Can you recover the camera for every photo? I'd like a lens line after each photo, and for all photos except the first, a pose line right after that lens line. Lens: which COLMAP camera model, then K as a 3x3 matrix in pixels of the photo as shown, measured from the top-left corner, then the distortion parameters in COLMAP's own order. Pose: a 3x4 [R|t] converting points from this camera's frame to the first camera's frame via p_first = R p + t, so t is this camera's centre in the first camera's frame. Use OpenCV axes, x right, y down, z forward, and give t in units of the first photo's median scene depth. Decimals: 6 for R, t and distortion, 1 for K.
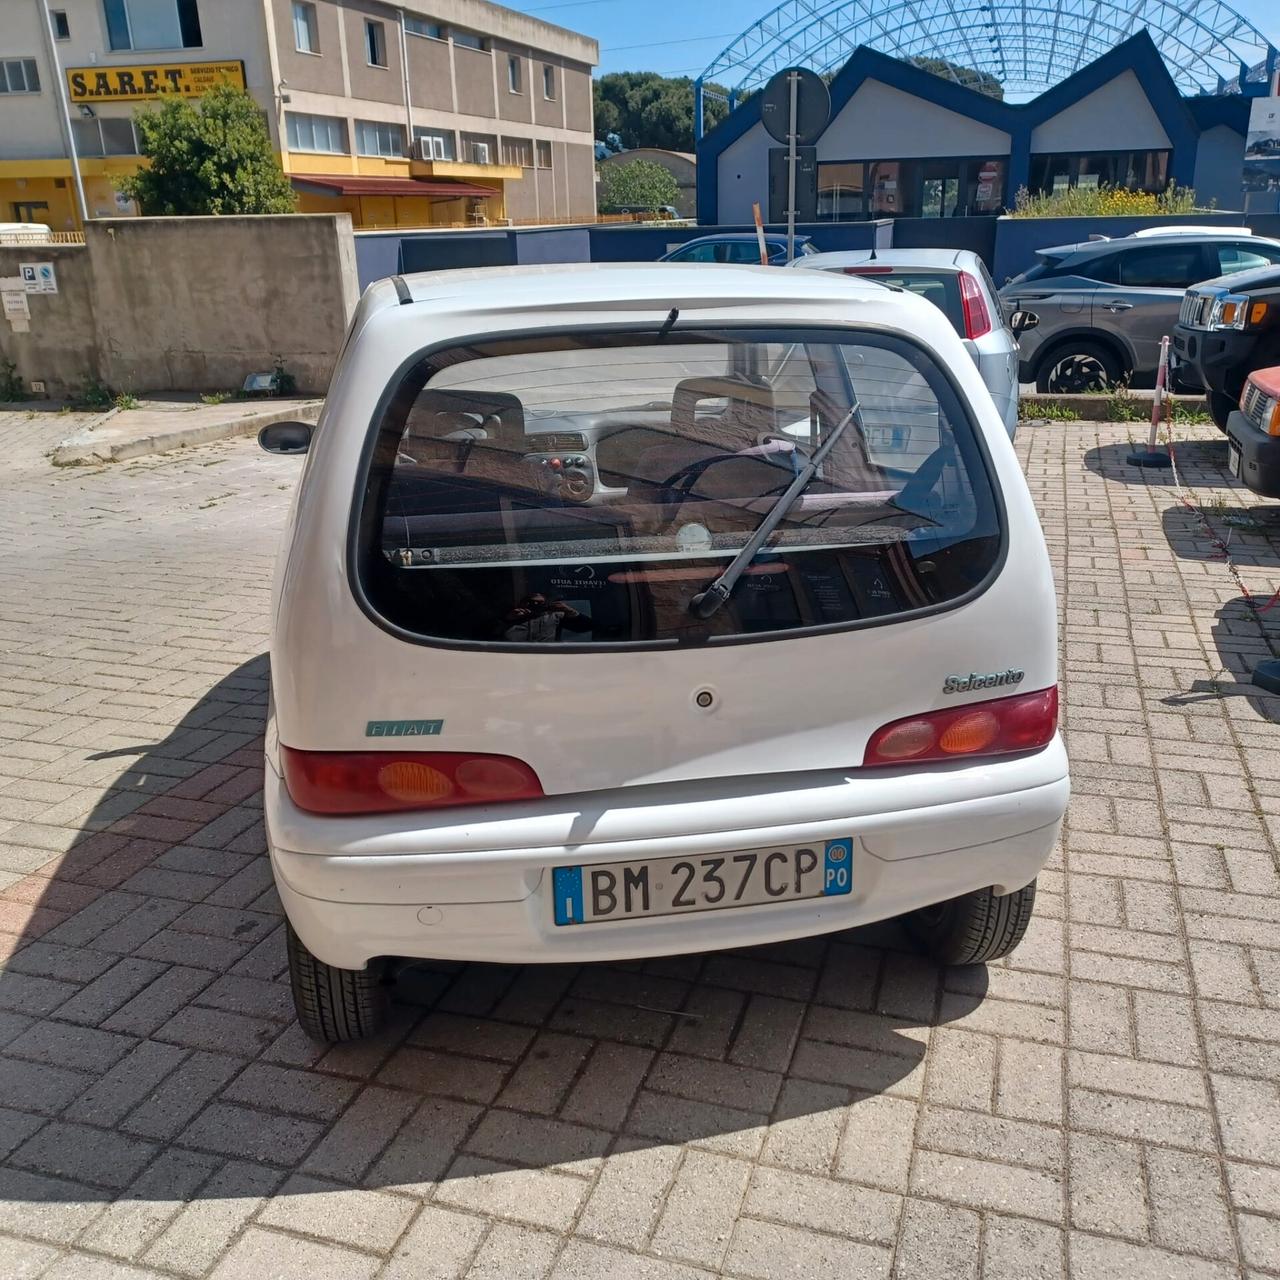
lens RADIAL K [[1248.8, 0, 643.3], [0, 1248.8, 638.9], [0, 0, 1]] dist [0.043966, -0.027090]
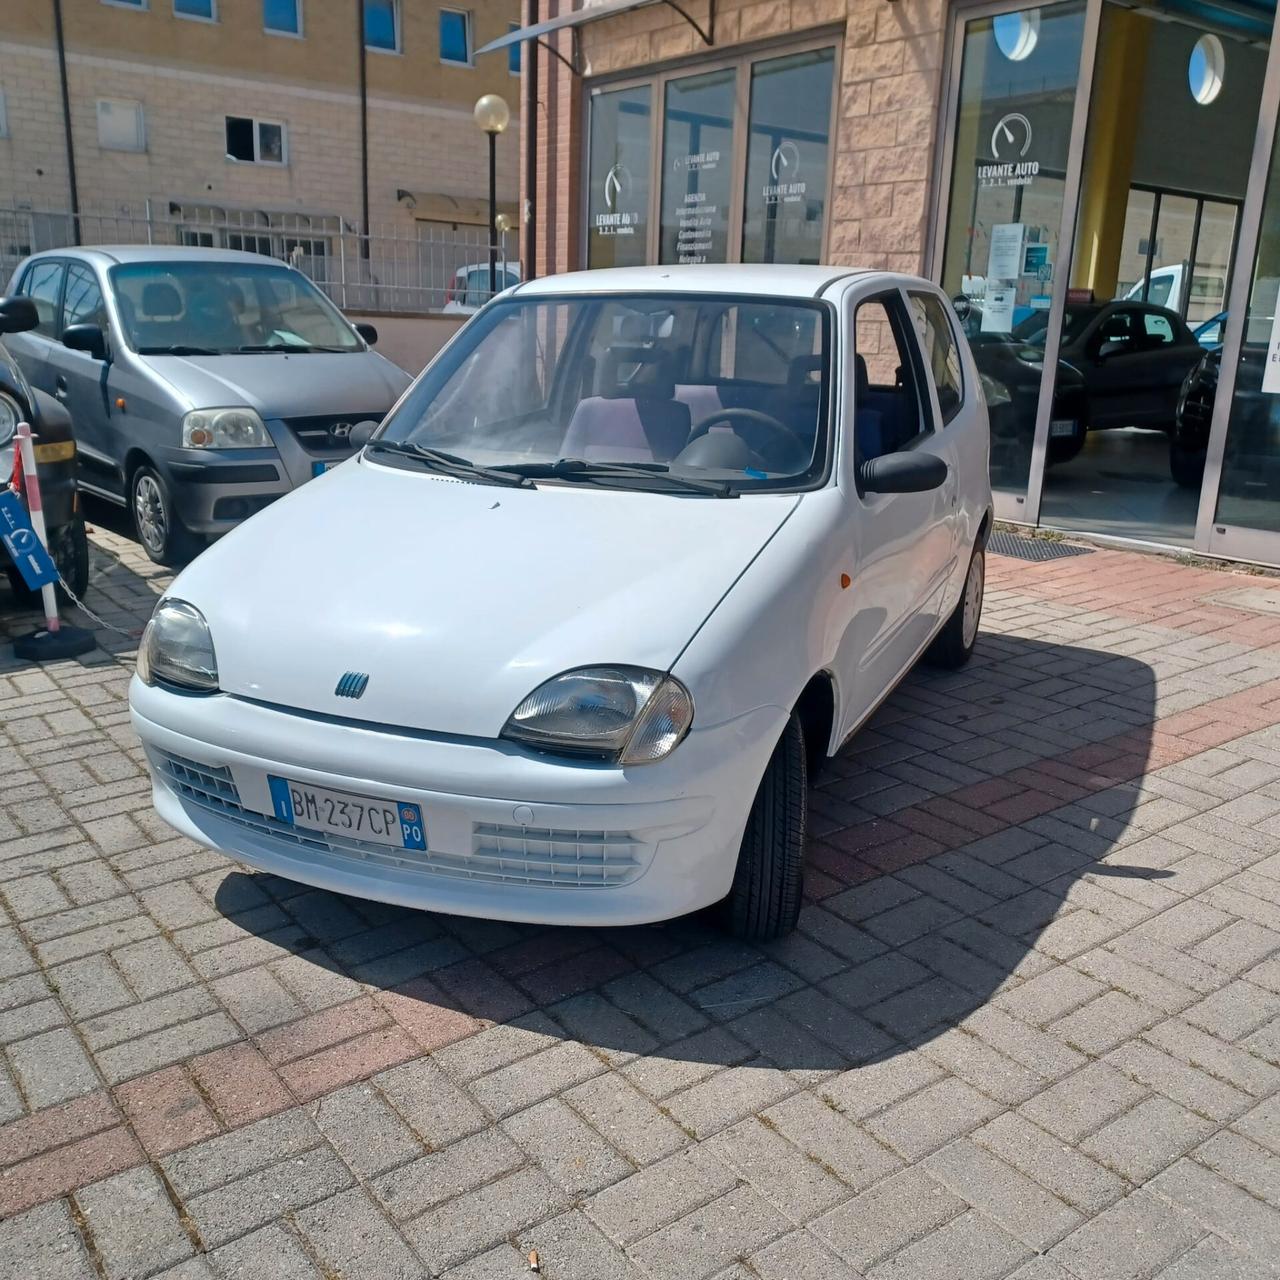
lens RADIAL K [[1246.9, 0, 640.0], [0, 1246.9, 640.0], [0, 0, 1]] dist [0.083865, -0.126489]
pose [[-0.820881, -0.148931, 0.551339, -0.172511], [0.170835, 0.857159, 0.485894, -0.141228], [-0.544950, 0.493049, -0.678183, 0.488764]]
